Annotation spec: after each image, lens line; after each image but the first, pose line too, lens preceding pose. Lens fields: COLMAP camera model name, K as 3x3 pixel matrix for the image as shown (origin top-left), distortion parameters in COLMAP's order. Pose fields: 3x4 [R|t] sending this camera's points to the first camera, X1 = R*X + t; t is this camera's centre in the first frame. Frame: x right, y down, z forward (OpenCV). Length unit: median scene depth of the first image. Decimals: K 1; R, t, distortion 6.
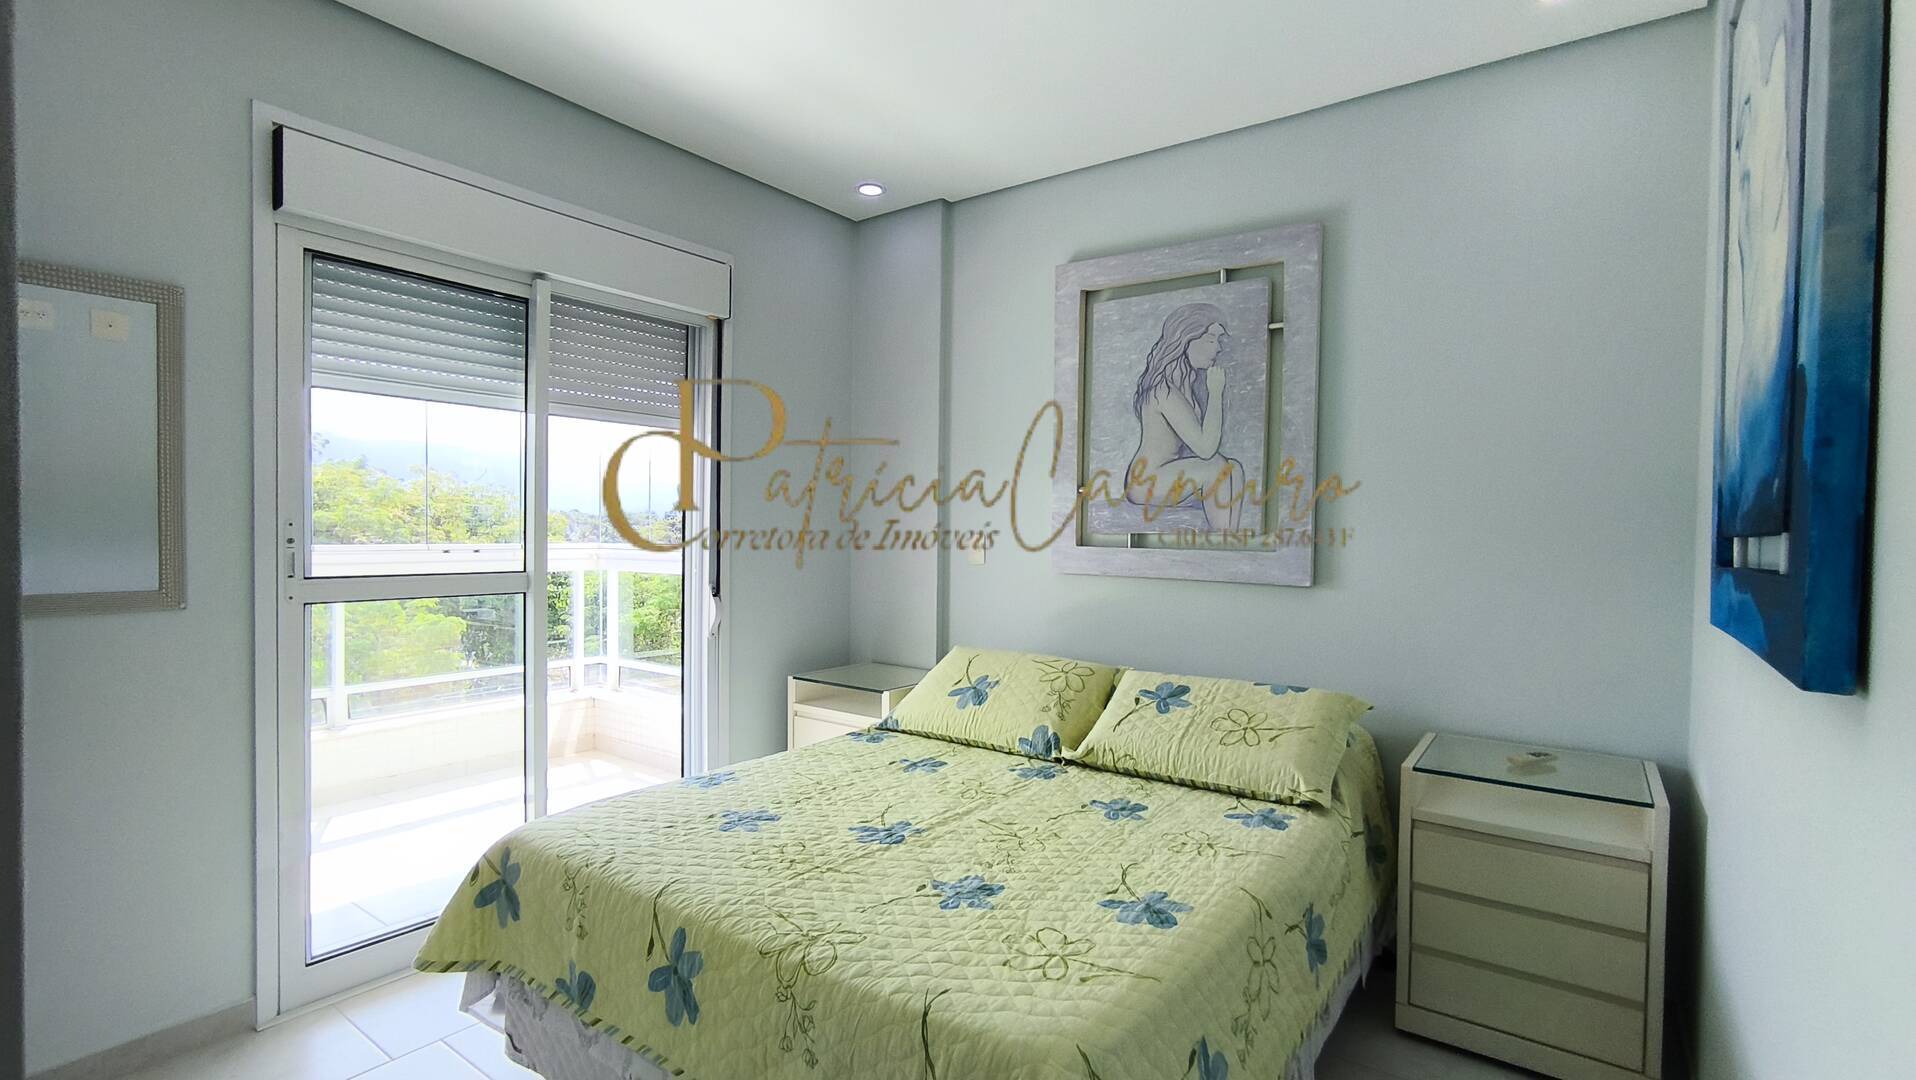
lens RADIAL K [[874.5, 0, 958.5], [0, 874.5, 540.6], [0, 0, 1]] dist [-0.000858, 0.003716]
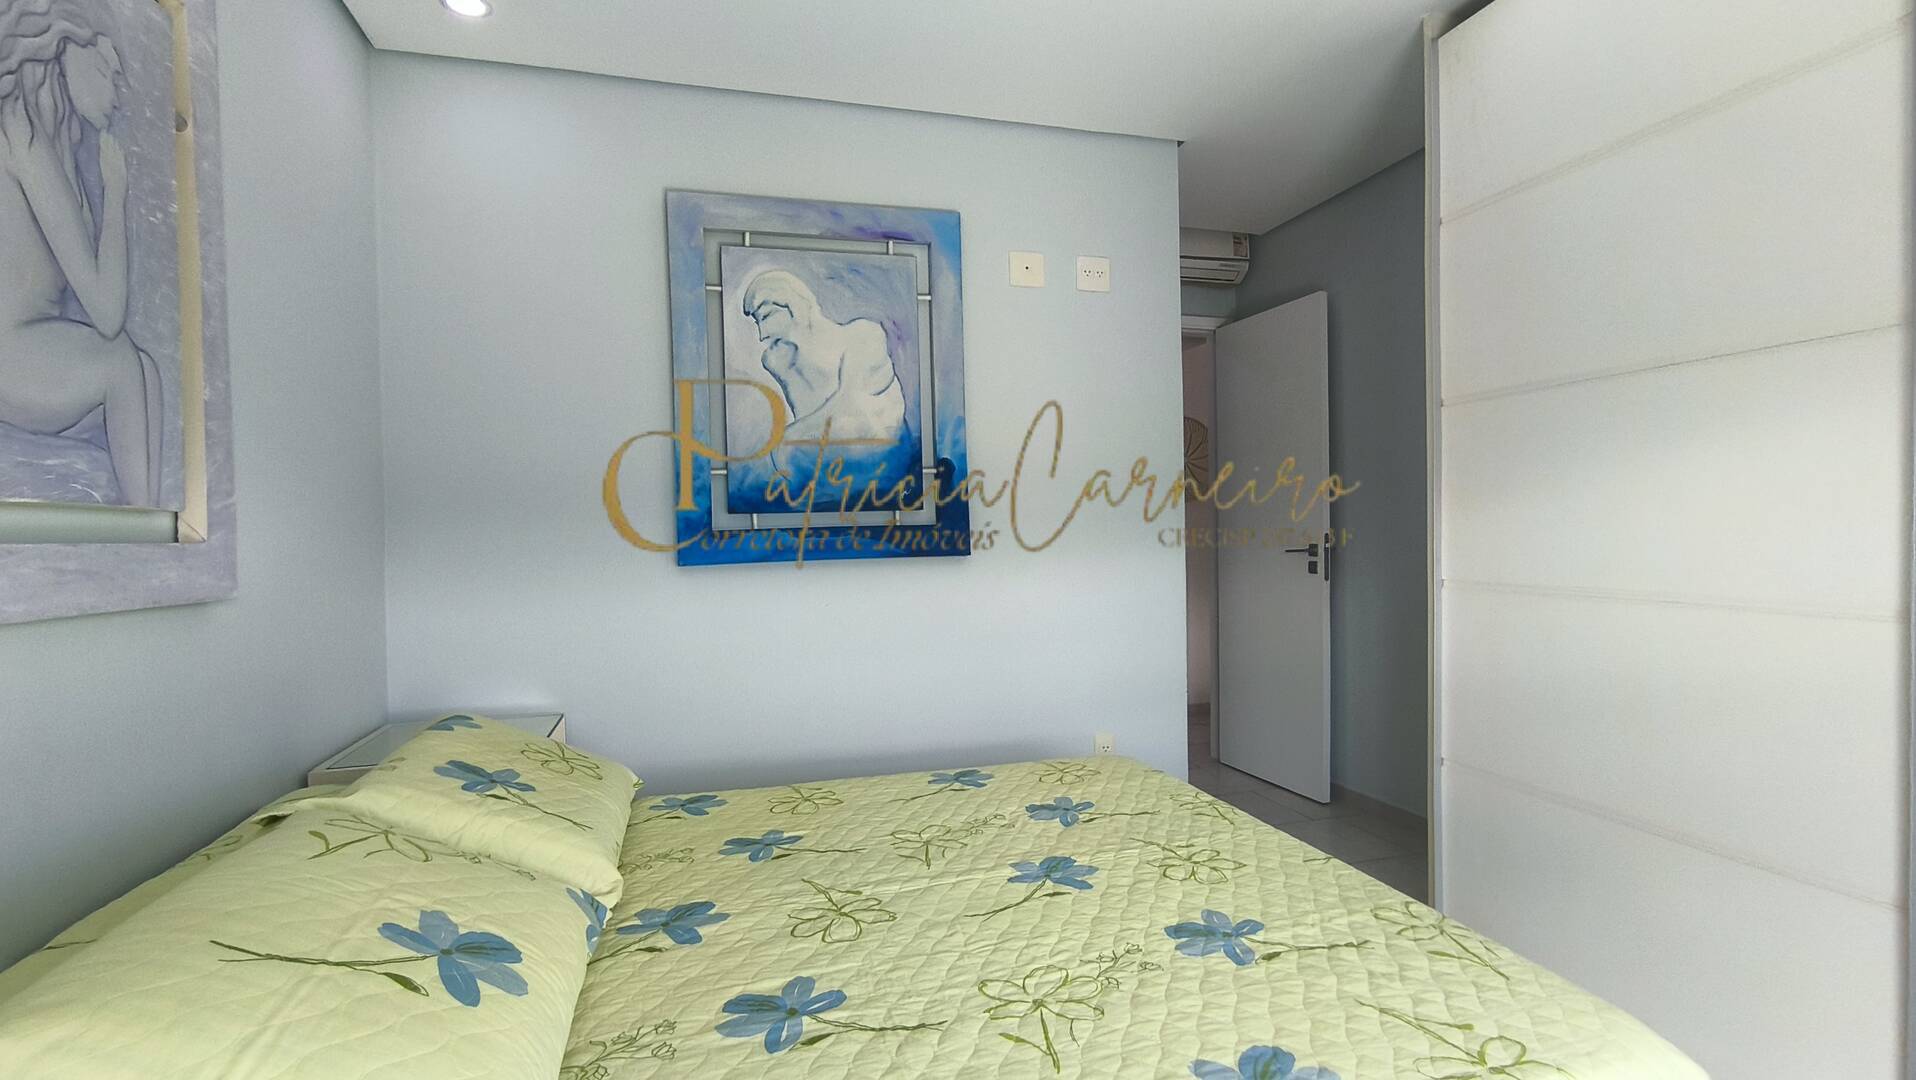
lens RADIAL K [[874.5, 0, 958.4], [0, 874.5, 543.7], [0, 0, 1]] dist [-0.000858, 0.003716]
pose [[-0.789319, -0.013932, 0.613826, -0.475764], [0.012052, 0.999198, 0.038175, -0.001563], [-0.613866, 0.037530, -0.788518, 1.582356]]
